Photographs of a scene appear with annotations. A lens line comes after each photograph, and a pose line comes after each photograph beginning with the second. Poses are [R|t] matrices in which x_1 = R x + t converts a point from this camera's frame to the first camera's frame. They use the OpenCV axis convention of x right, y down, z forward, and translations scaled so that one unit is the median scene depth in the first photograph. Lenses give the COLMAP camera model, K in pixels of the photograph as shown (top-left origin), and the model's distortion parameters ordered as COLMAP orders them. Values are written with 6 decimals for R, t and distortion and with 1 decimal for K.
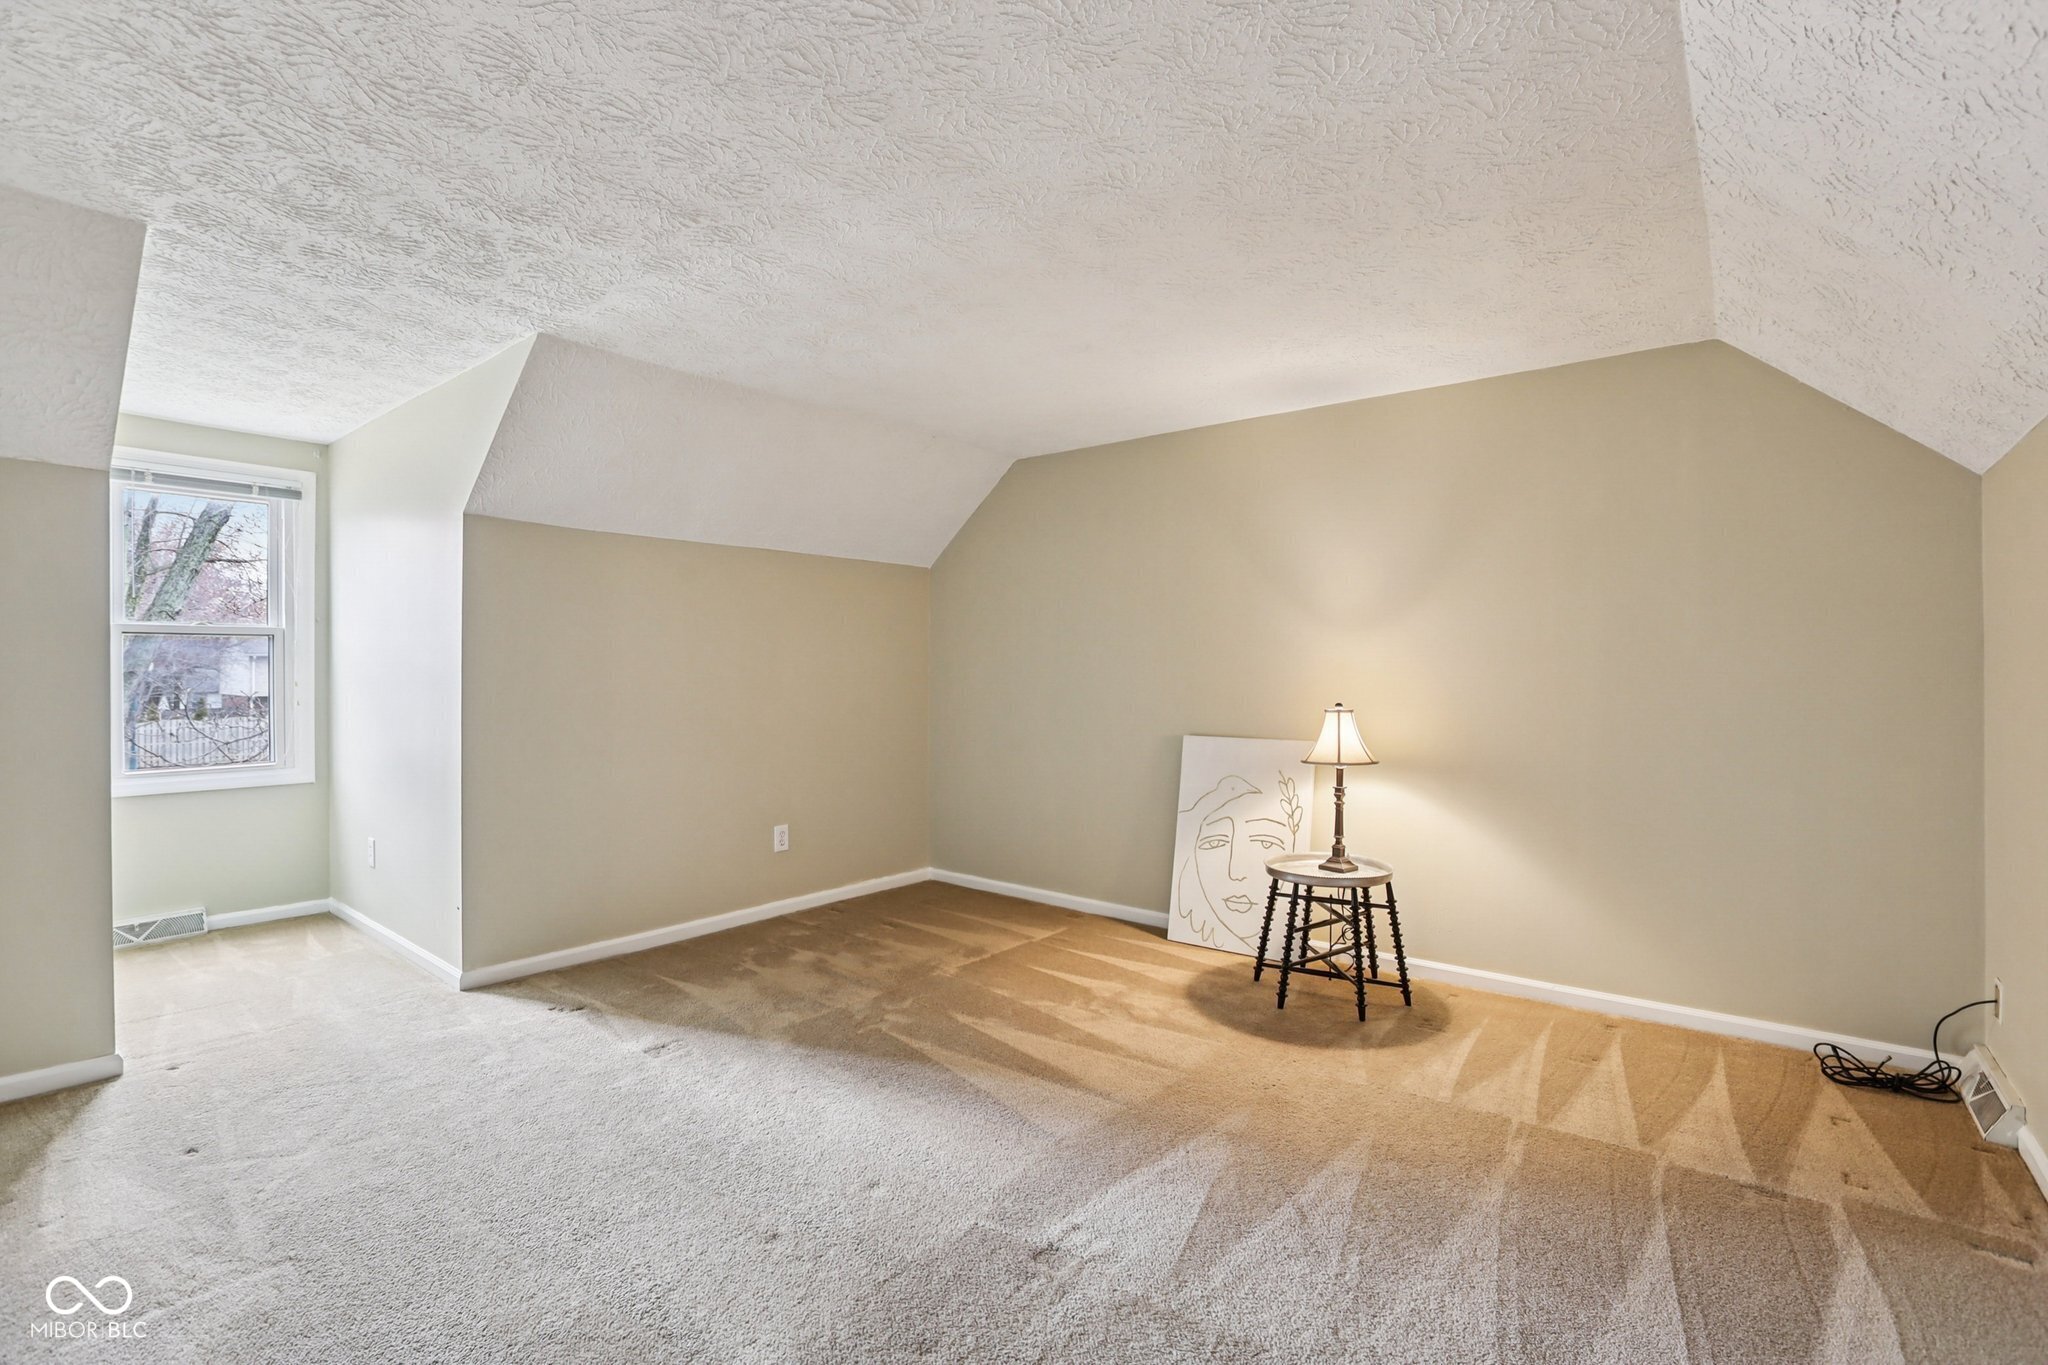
lens RADIAL K [[962.2, 0, 1007.5], [0, 962.2, 684.8], [0, 0, 1]] dist [-0.049099, 0.023764]
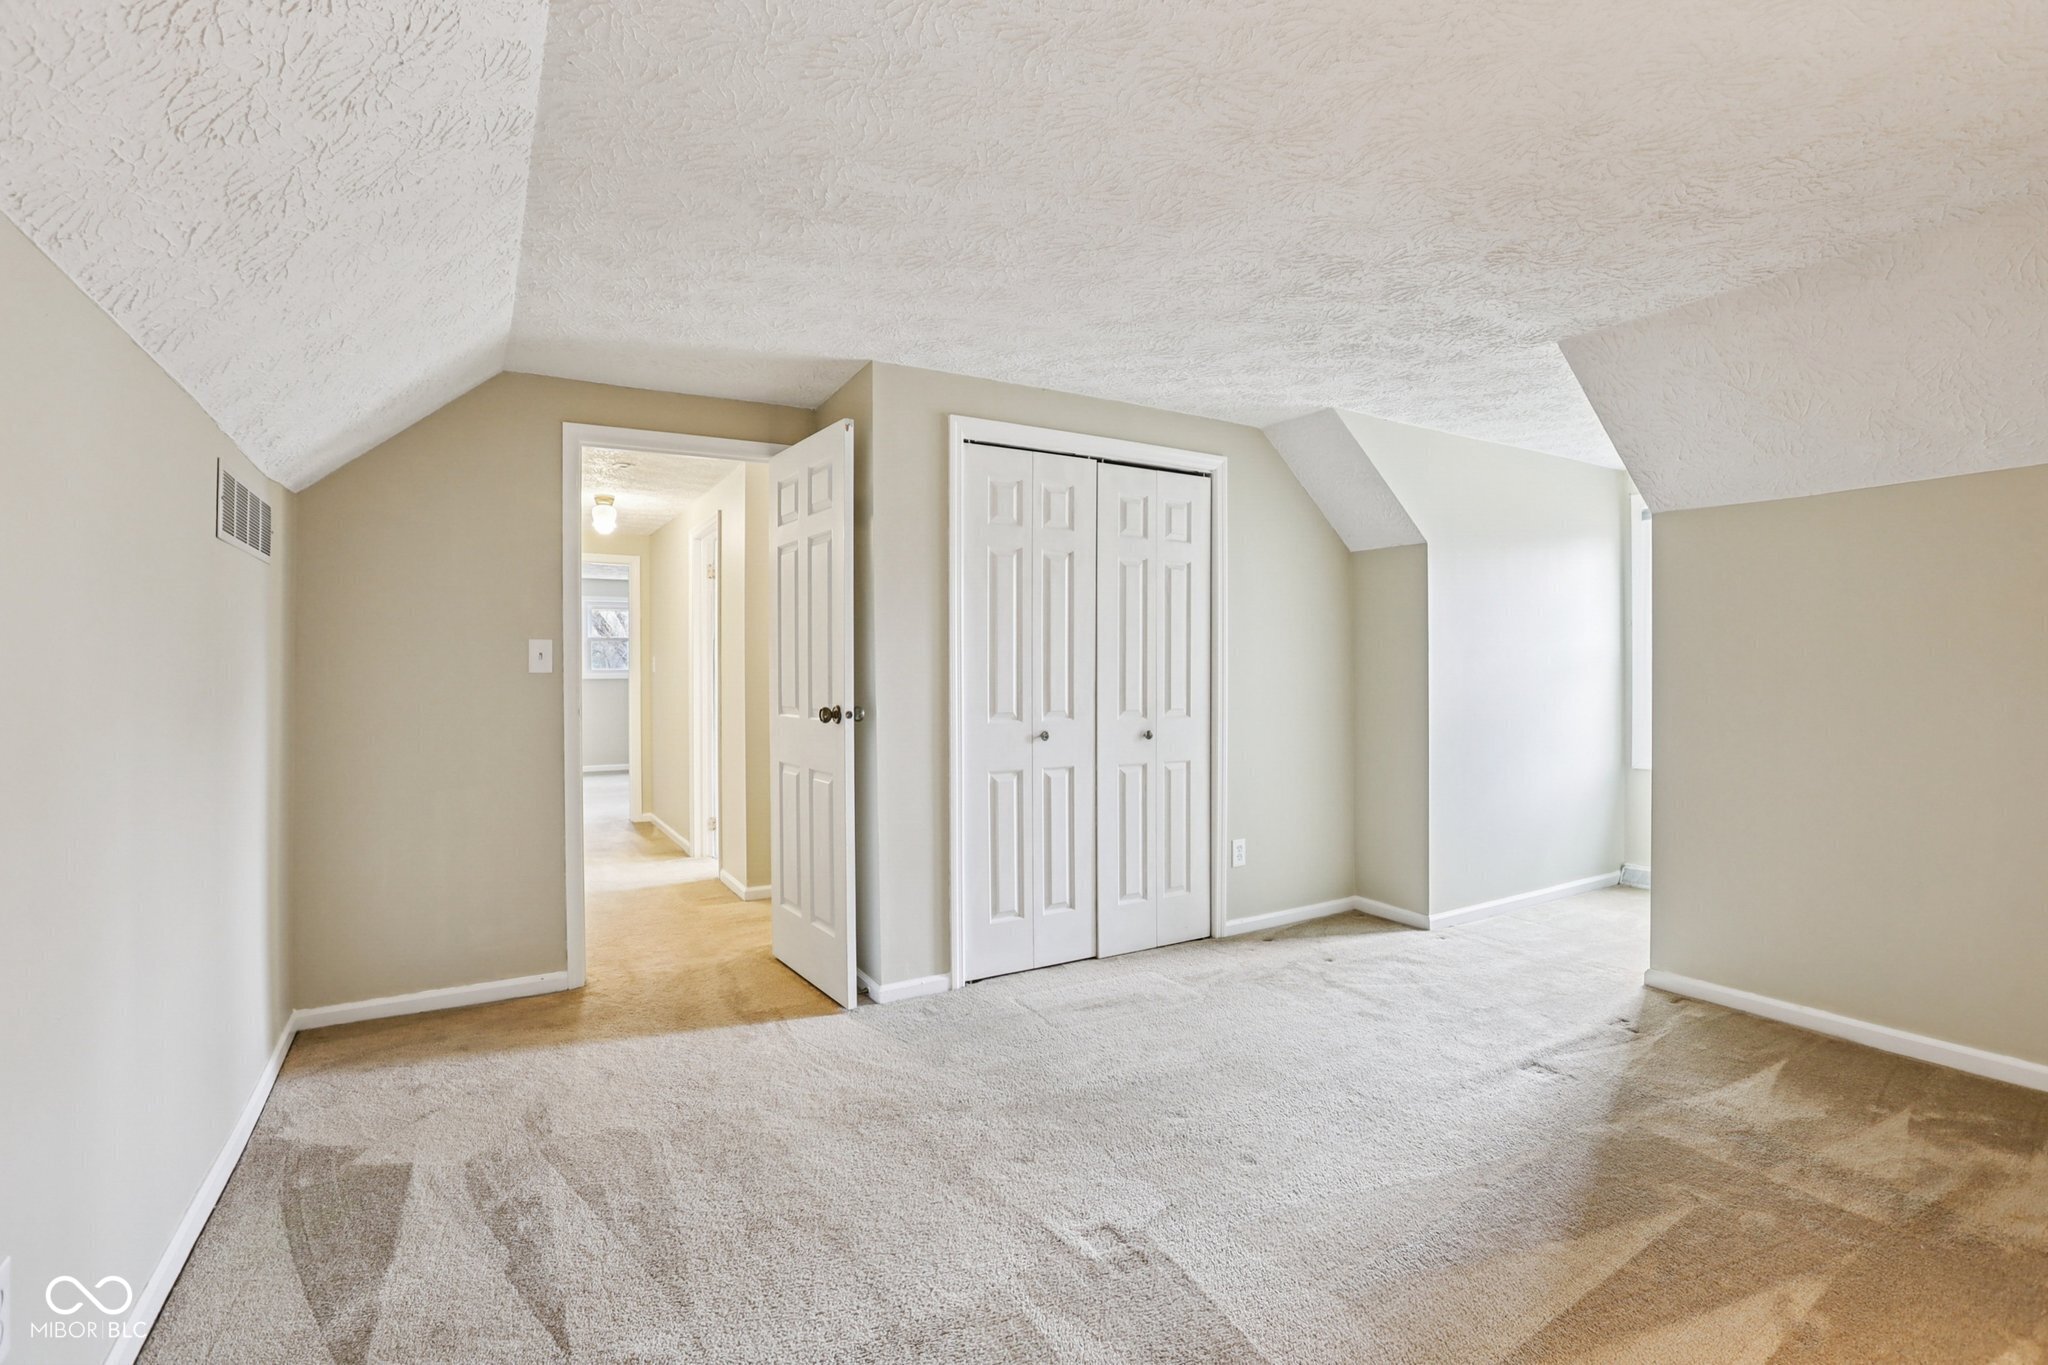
lens RADIAL K [[939.6, 0, 1022.9], [0, 939.6, 675.6], [0, 0, 1]] dist [-0.065260, 0.026762]
pose [[-0.353802, 0.002838, -0.935316, 0.598405], [-0.010859, 0.999916, 0.007142, -0.007724], [0.935257, 0.012683, -0.353741, 0.750161]]
